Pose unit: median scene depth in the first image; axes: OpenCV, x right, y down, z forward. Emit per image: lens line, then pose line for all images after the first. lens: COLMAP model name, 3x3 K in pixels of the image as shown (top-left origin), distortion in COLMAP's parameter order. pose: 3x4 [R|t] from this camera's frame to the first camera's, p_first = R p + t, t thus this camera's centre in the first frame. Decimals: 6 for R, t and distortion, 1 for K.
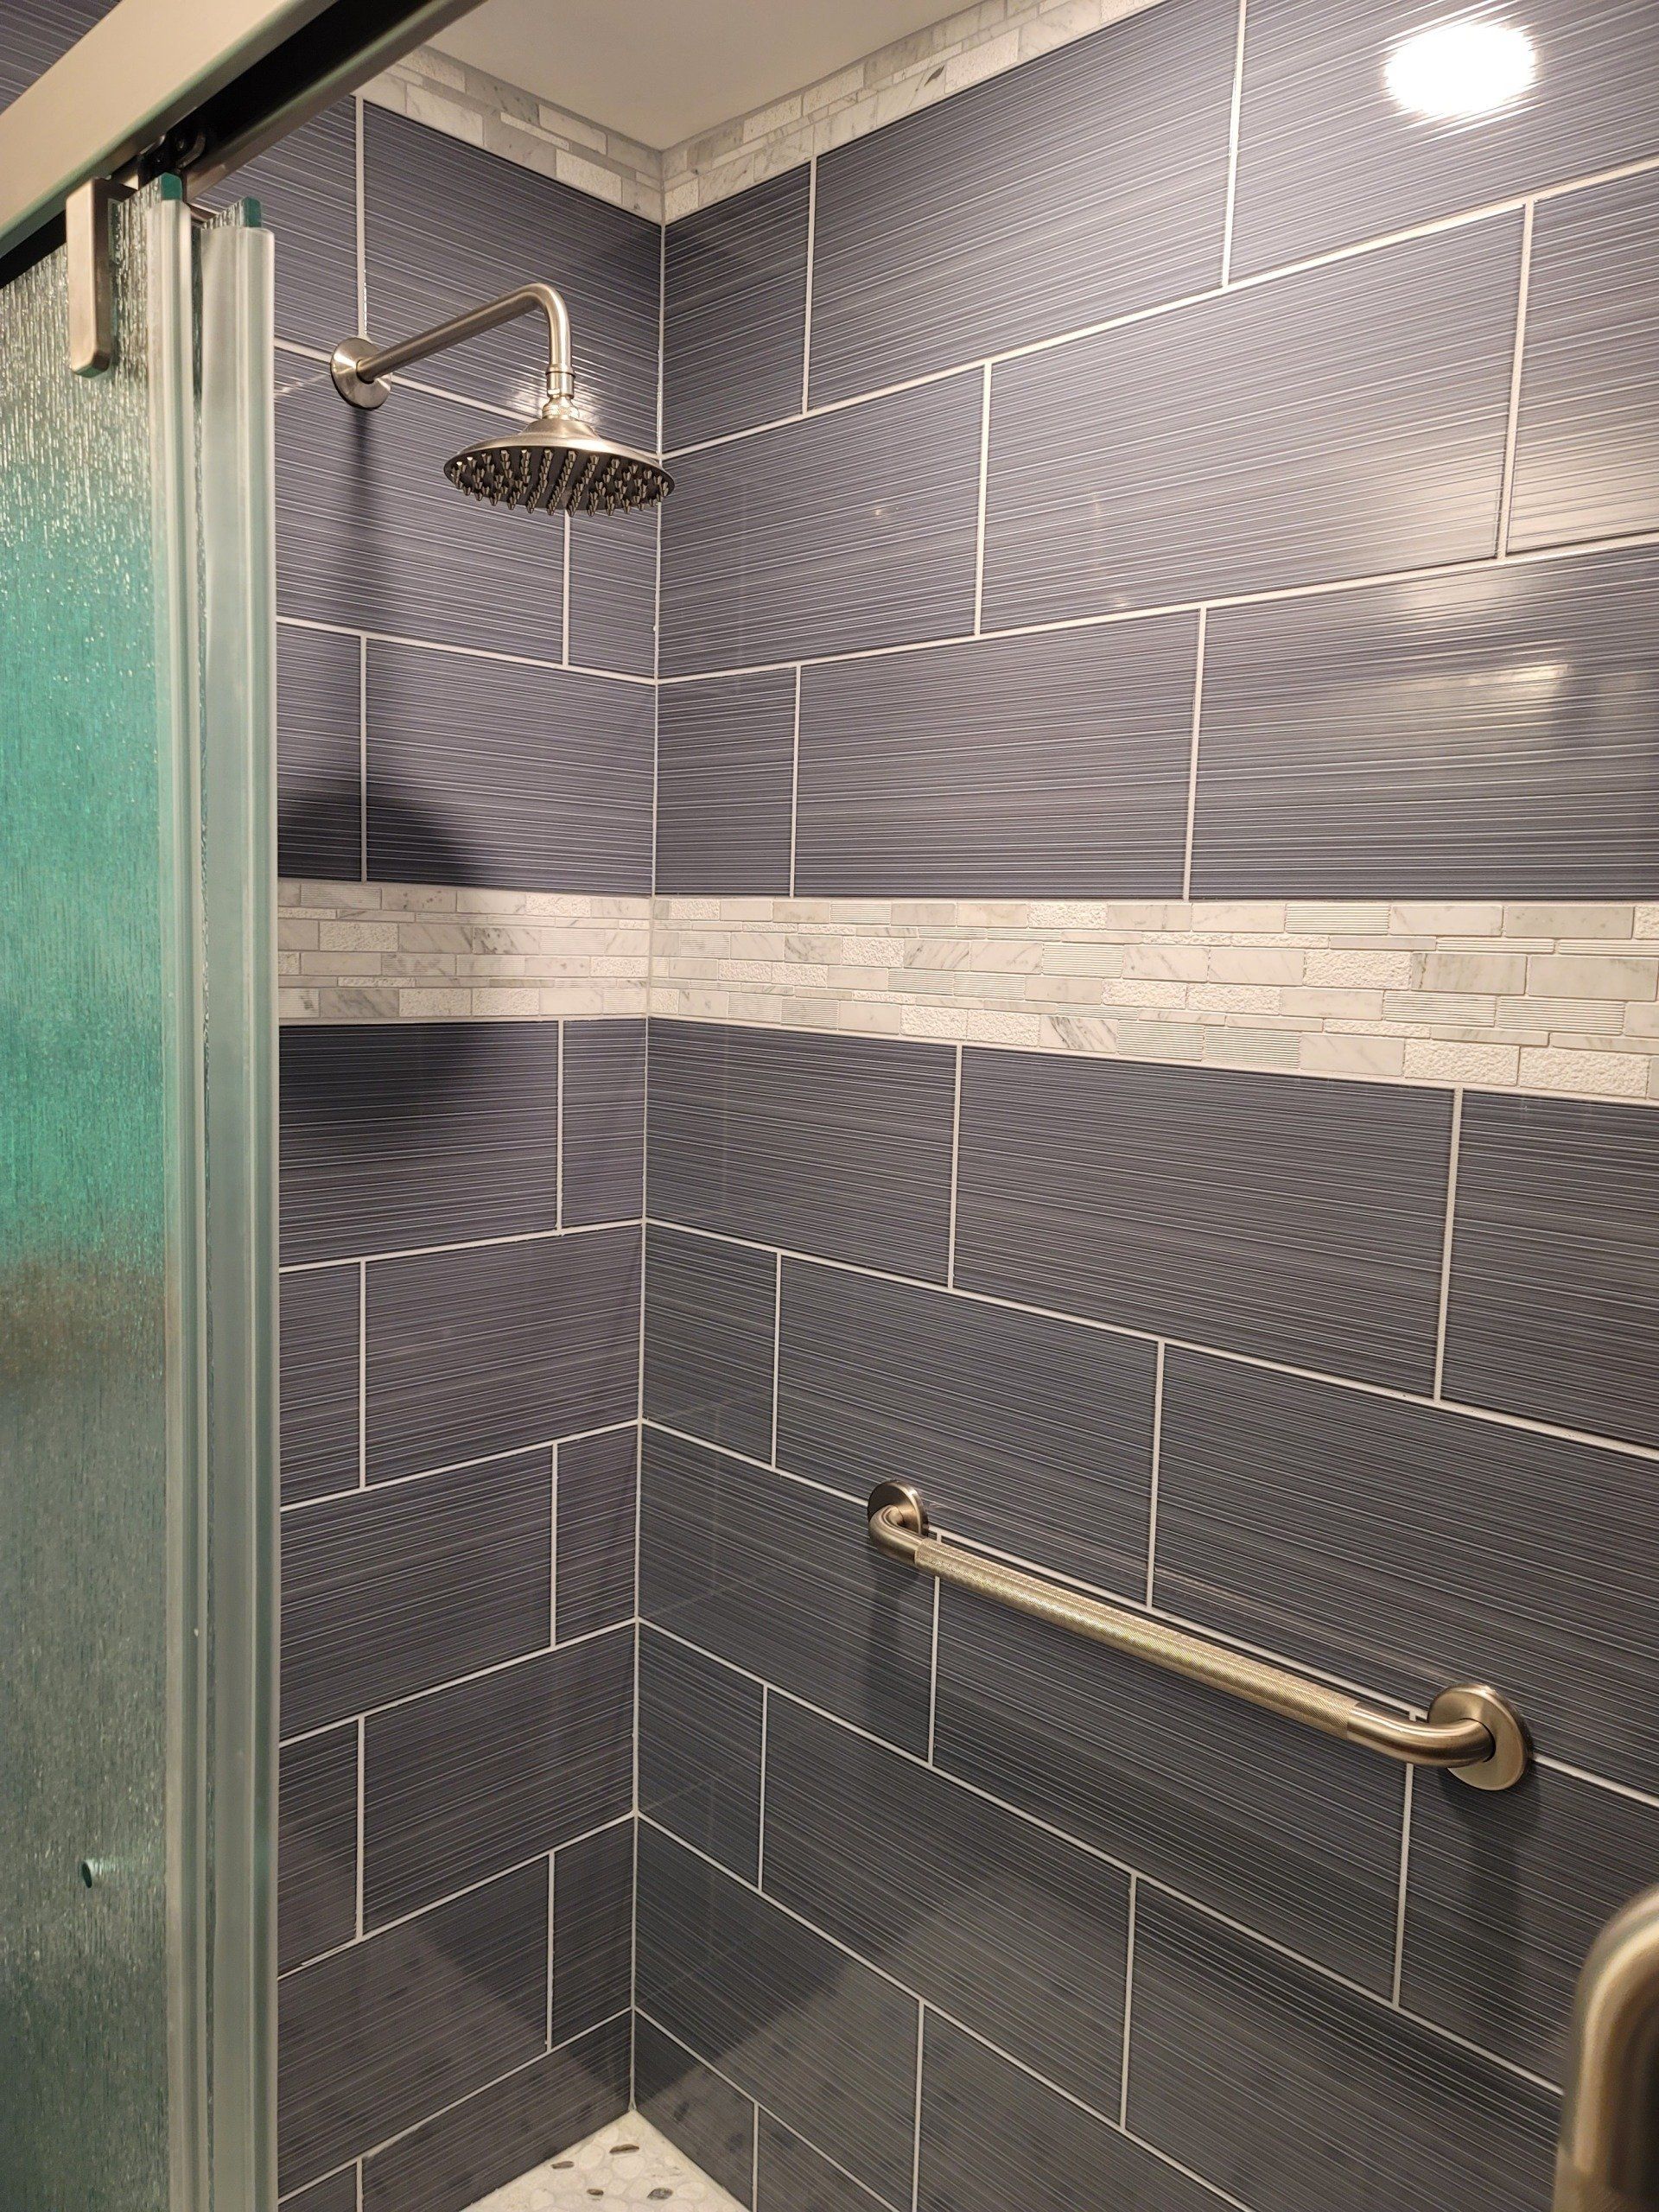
lens RADIAL K [[1624.1, 0, 808.6], [0, 1624.1, 1099.4], [0, 0, 1]] dist [0.043952, -0.013093]
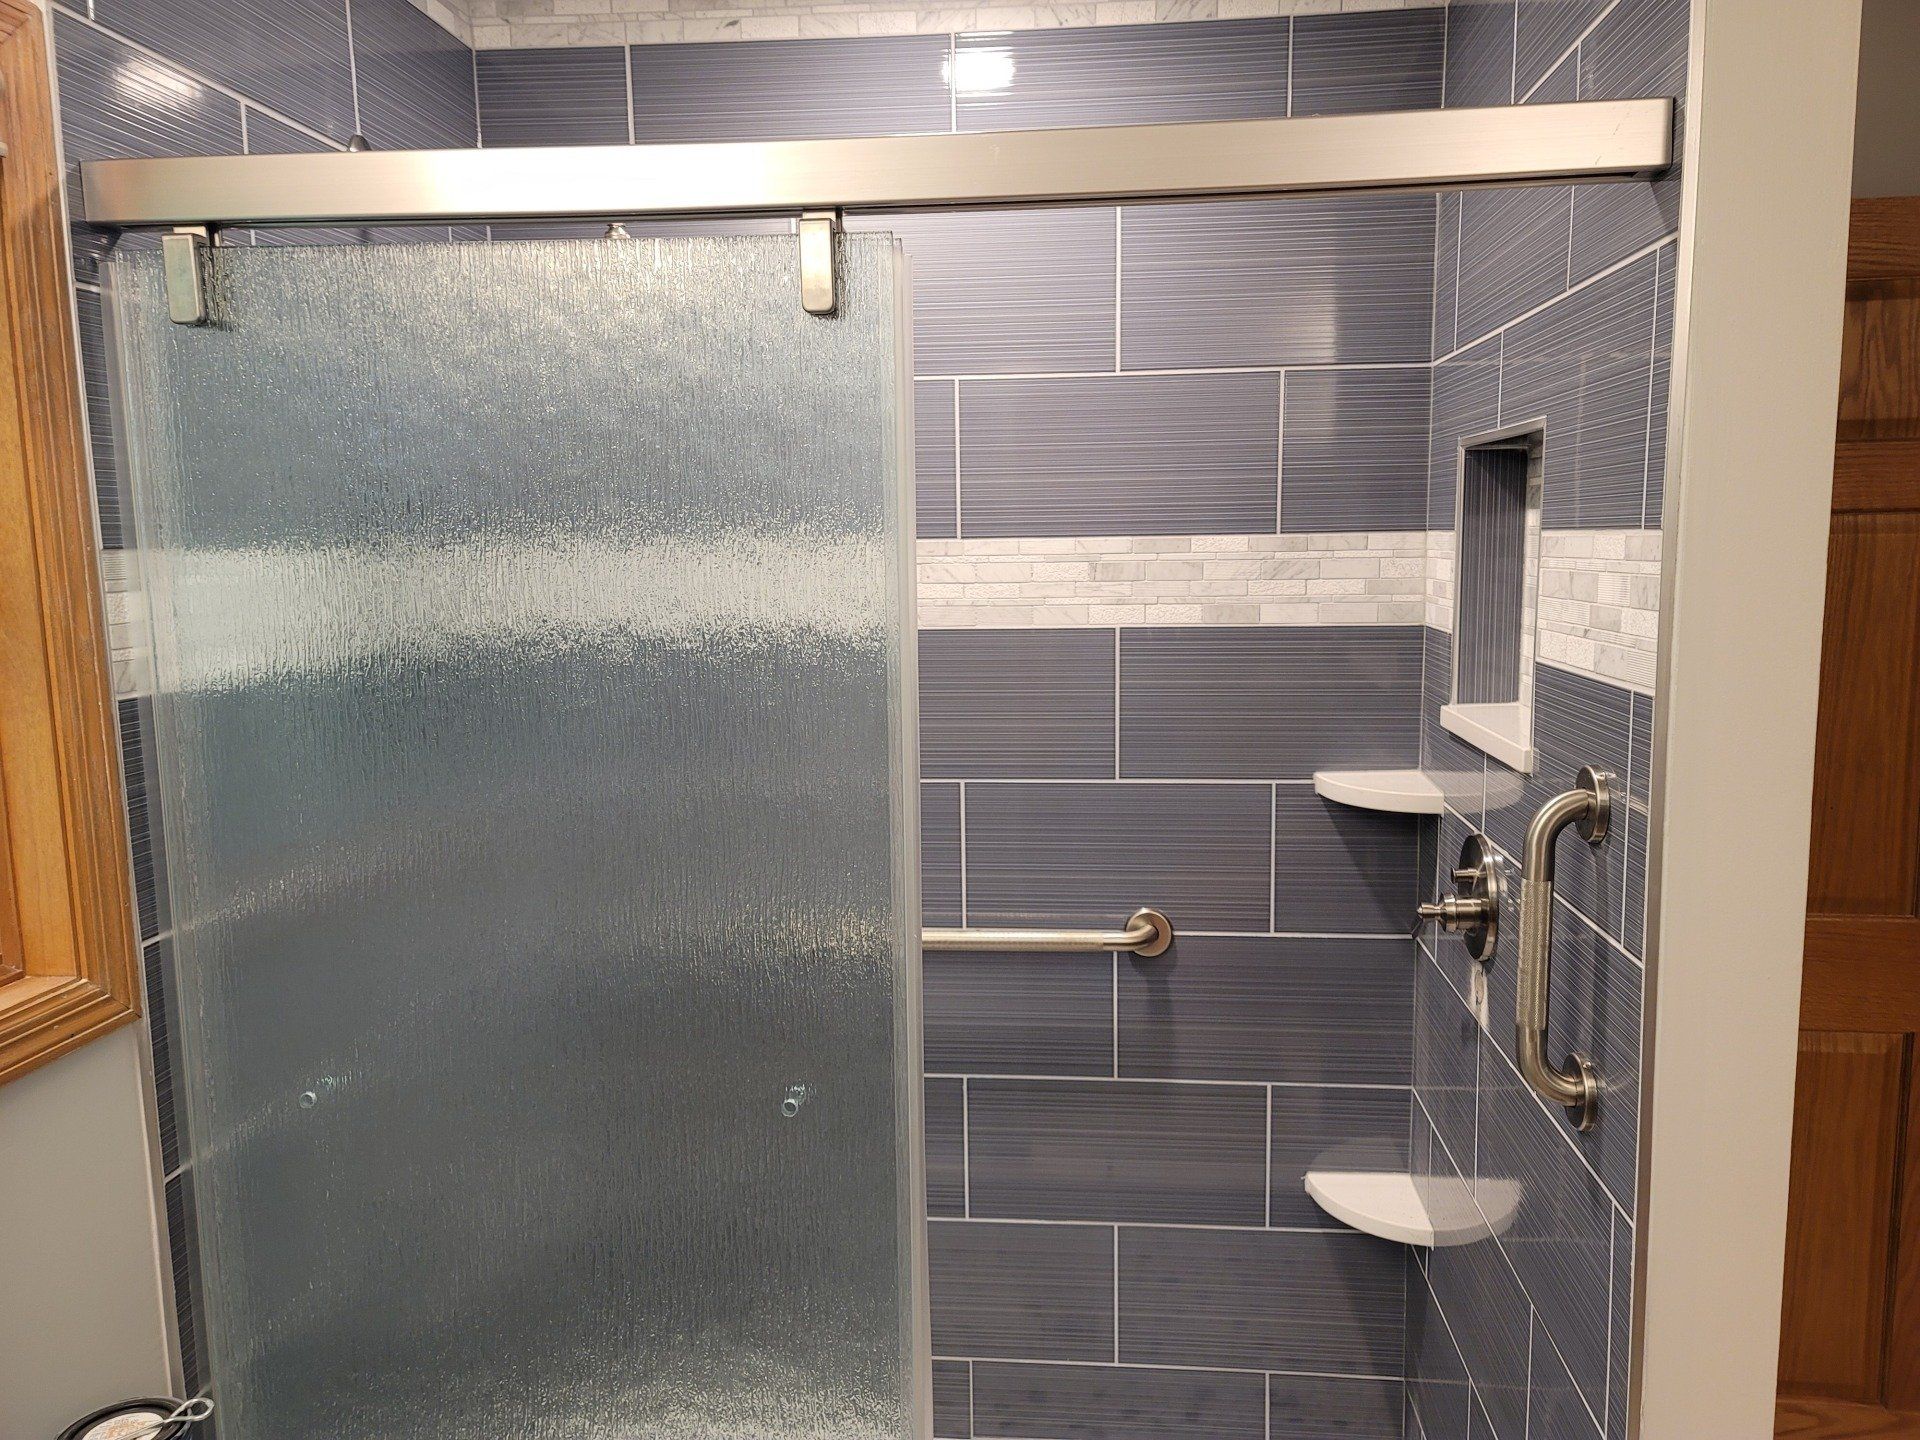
lens RADIAL K [[1409.7, 0, 967.8], [0, 1409.7, 724.6], [0, 0, 1]] dist [0.043952, -0.013093]
pose [[0.765445, -0.124696, 0.631304, -0.846029], [0.101149, 0.992165, 0.073333, -0.032687], [-0.635502, 0.007723, 0.772060, -0.243540]]
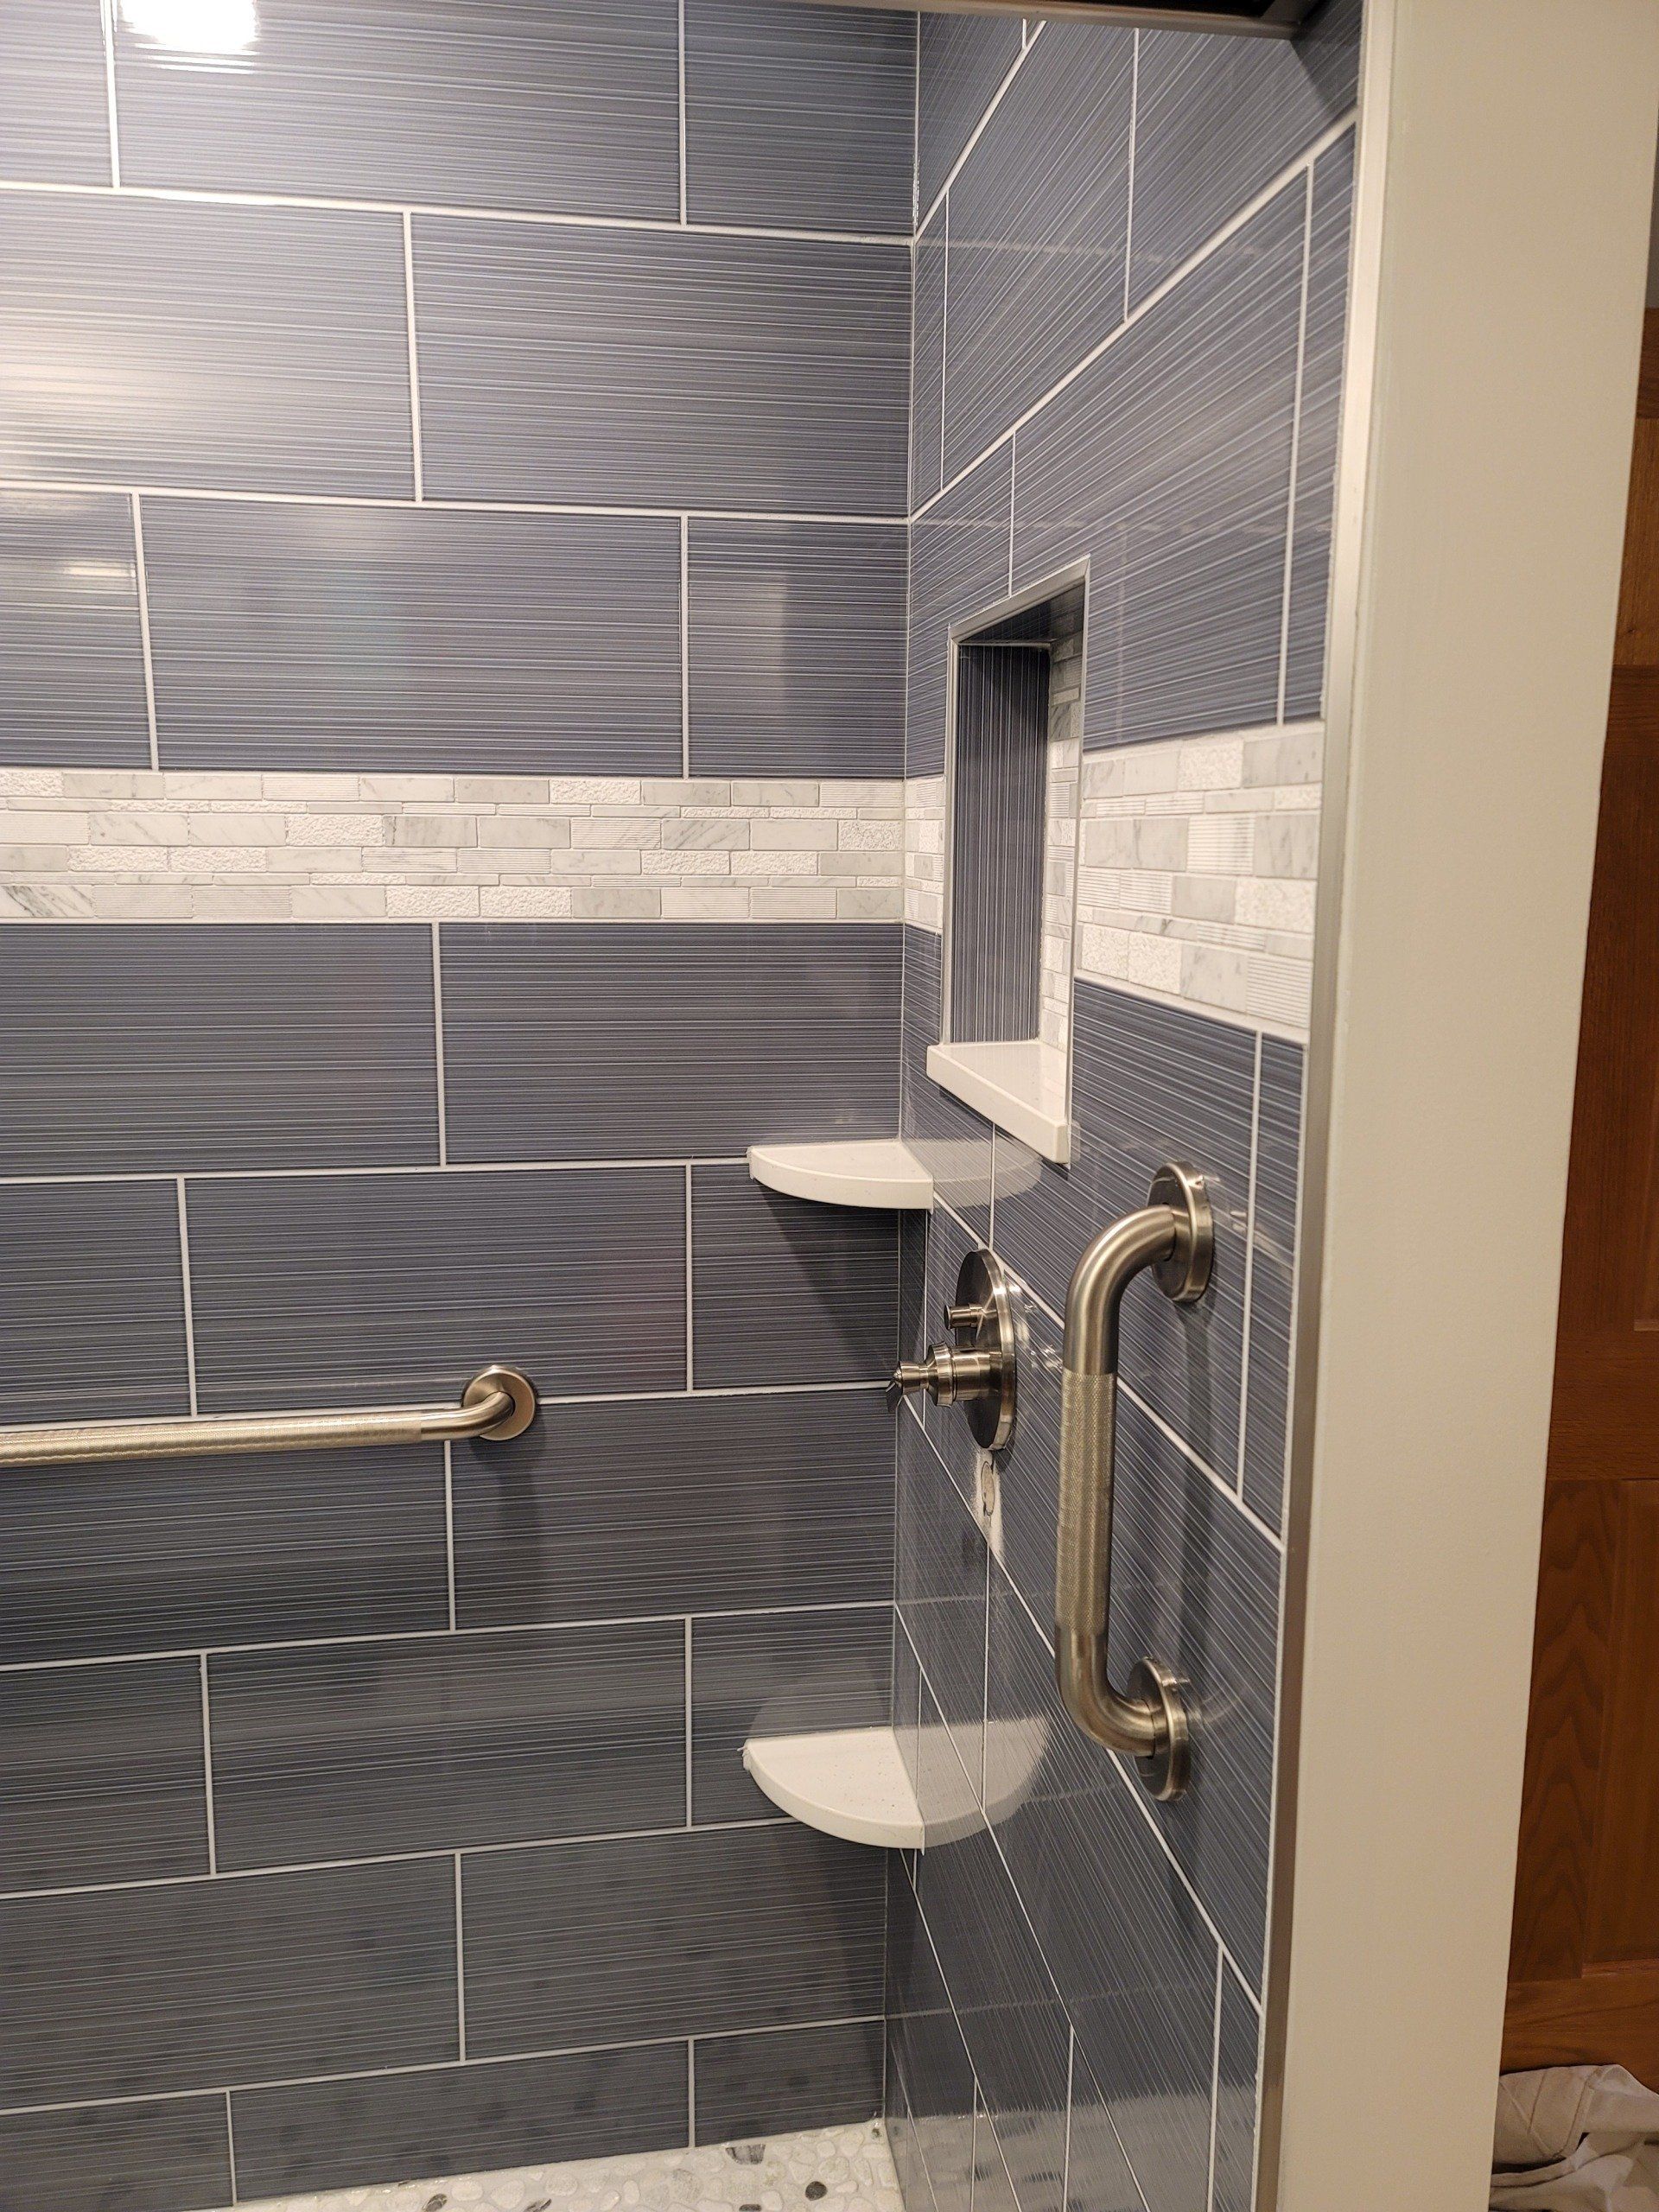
lens RADIAL K [[1624.1, 0, 818.3], [0, 1624.1, 1105.5], [0, 0, 1]] dist [0.043952, -0.013093]
pose [[0.583139, -0.160162, 0.796428, -0.445458], [0.092435, 0.987087, 0.130824, -0.004089], [-0.807097, -0.002671, 0.590413, 0.002099]]
